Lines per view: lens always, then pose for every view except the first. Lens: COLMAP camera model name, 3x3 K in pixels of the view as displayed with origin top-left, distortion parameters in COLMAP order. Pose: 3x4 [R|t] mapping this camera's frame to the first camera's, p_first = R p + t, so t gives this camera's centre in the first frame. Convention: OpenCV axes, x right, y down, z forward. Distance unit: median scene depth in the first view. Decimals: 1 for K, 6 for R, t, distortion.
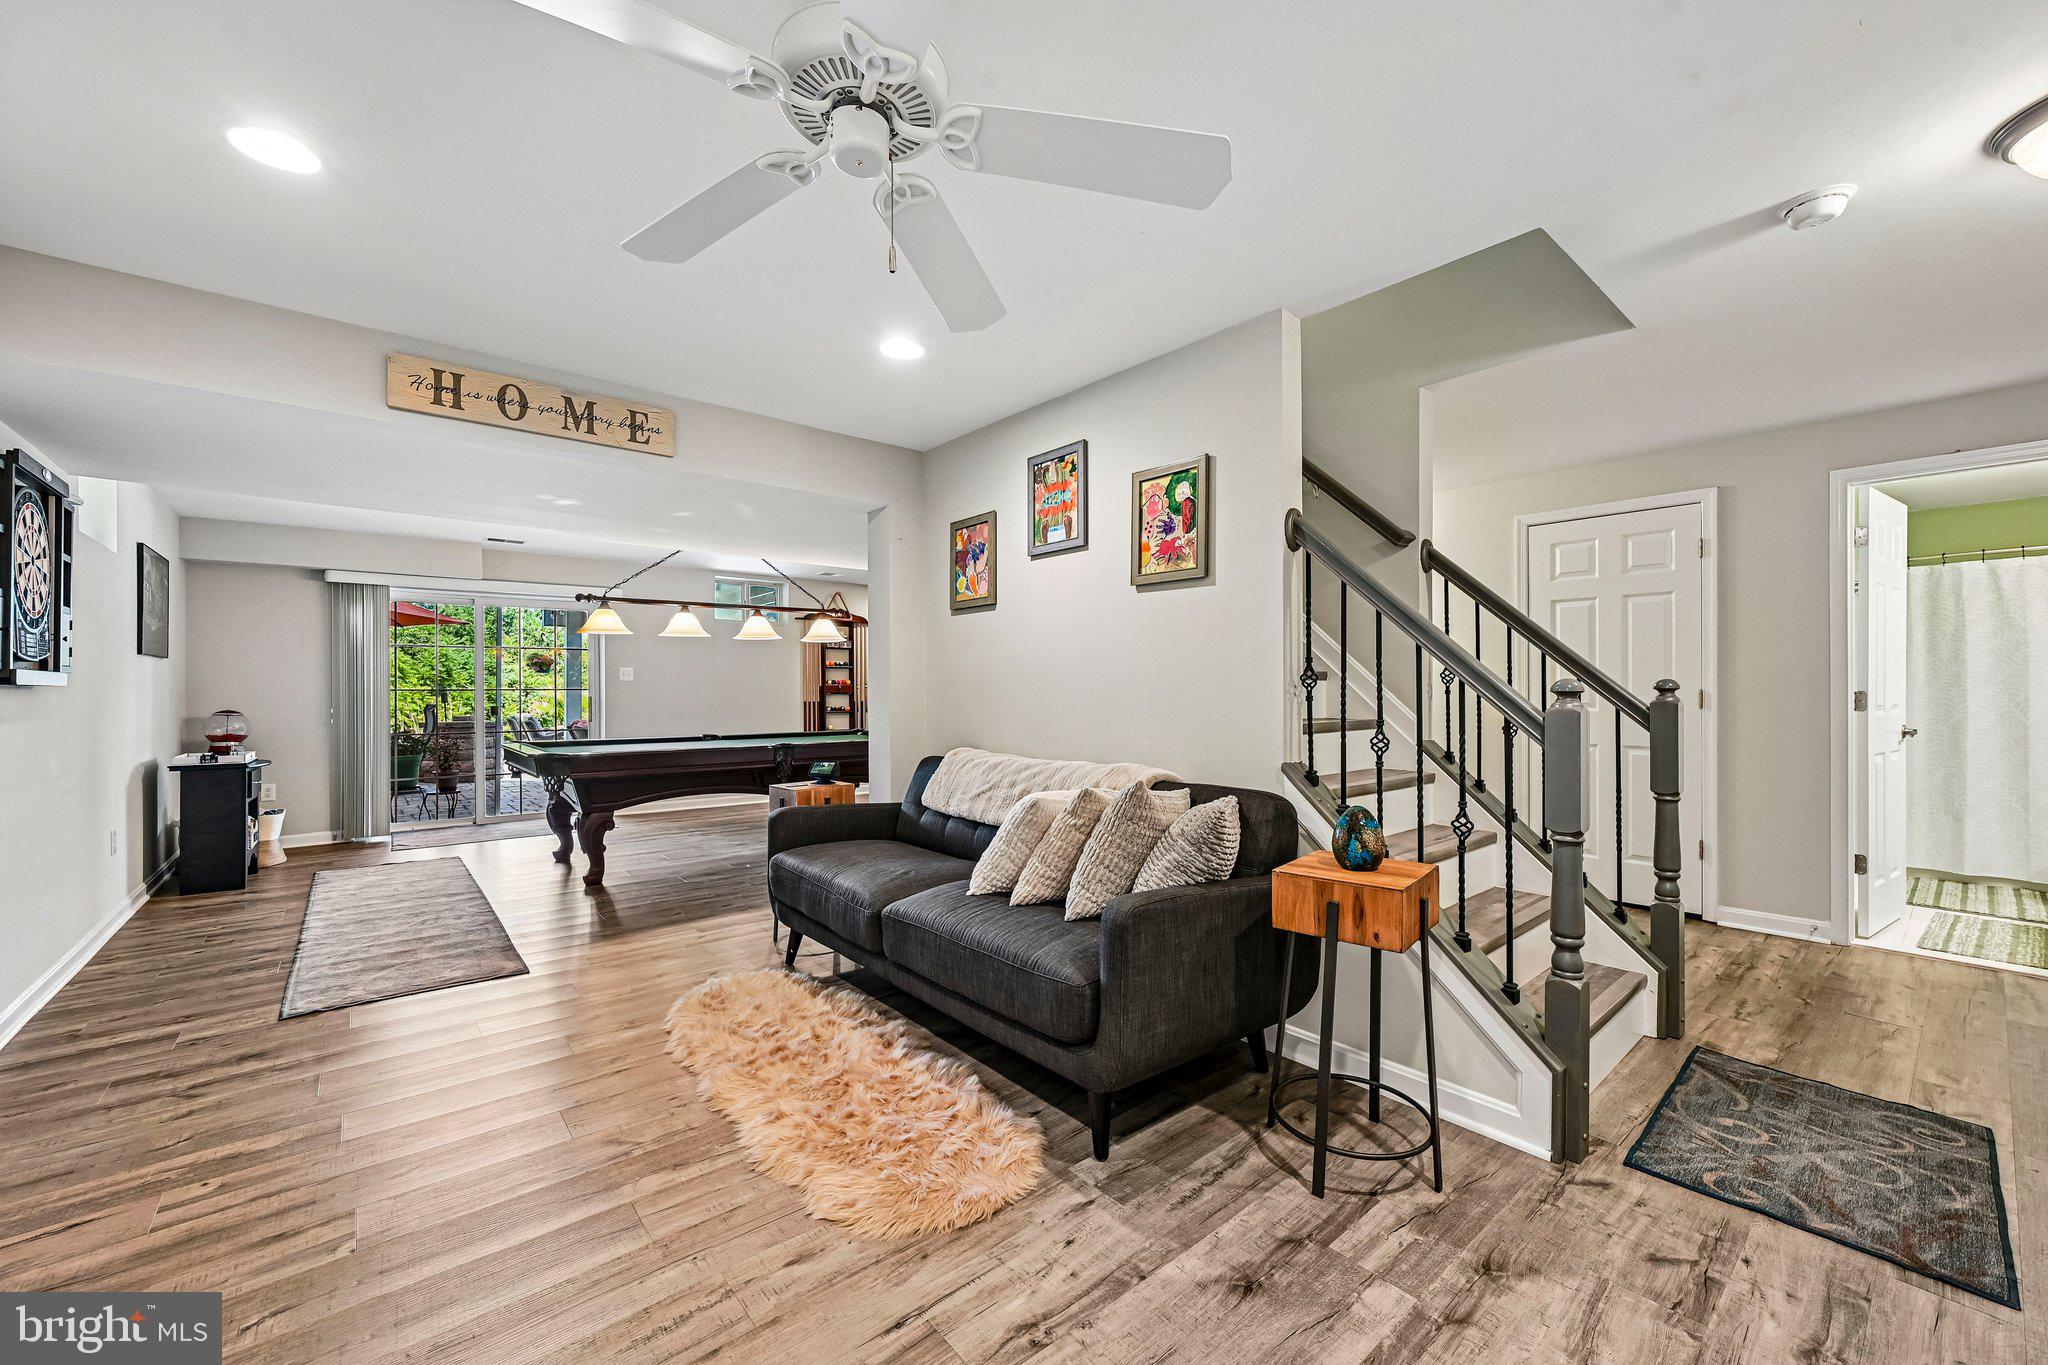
lens RADIAL K [[808.1, 0, 1028.5], [0, 808.1, 691.3], [0, 0, 1]] dist [-0.001680, -0.000326]
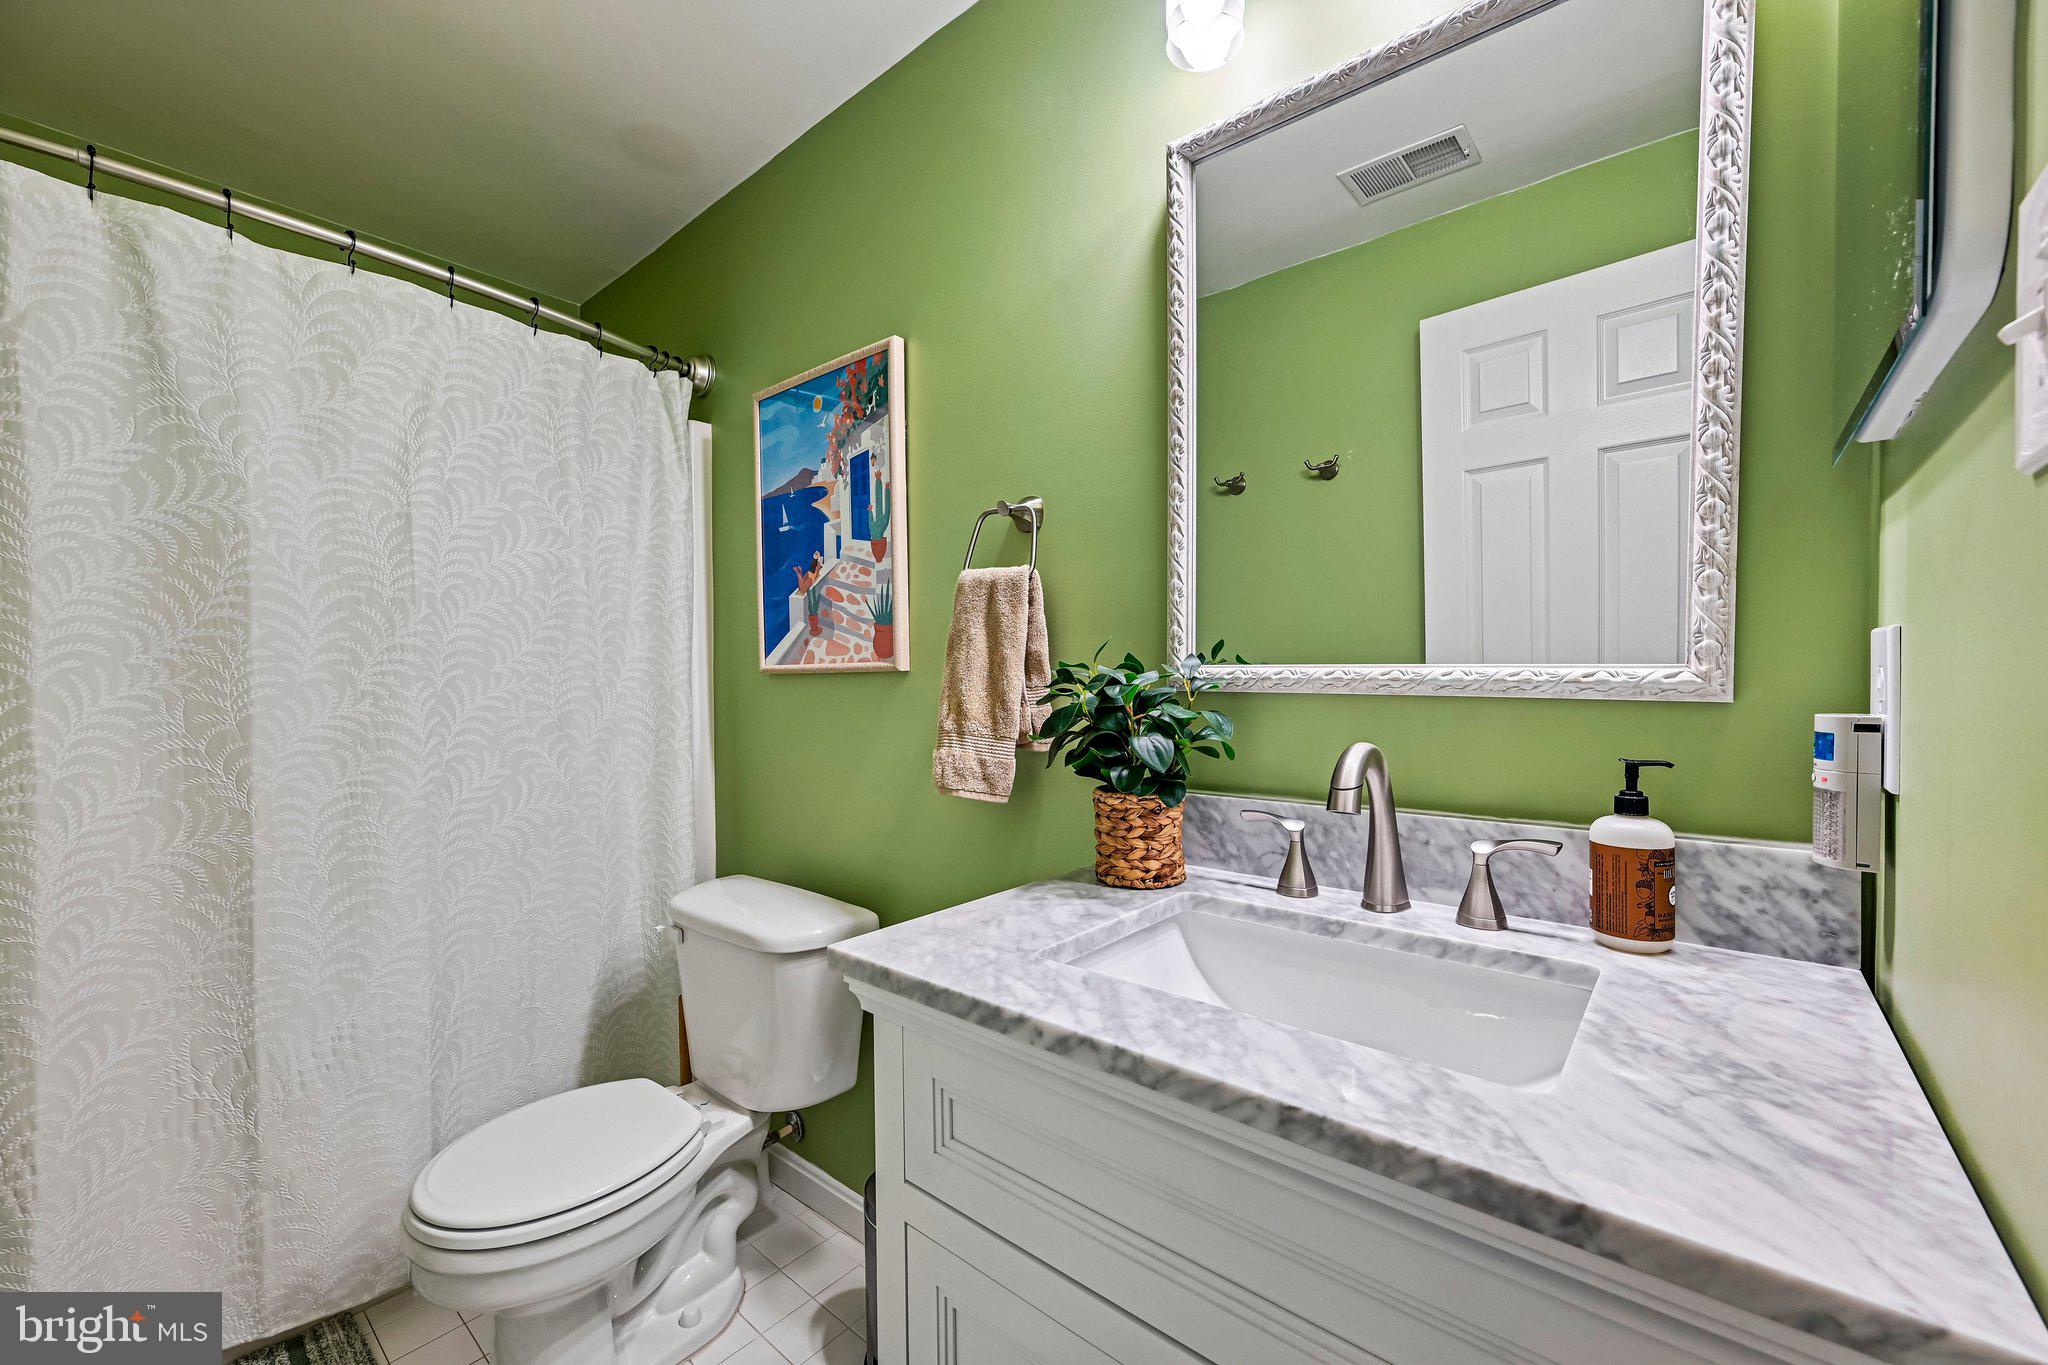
lens RADIAL K [[808.1, 0, 1024.8], [0, 808.1, 688.0], [0, 0, 1]] dist [-0.001680, -0.000326]
pose [[-0.169546, -0.009899, 0.985473, 0.903582], [0.001301, 0.999946, 0.010268, -0.005954], [-0.985521, 0.003023, -0.169524, 0.770548]]
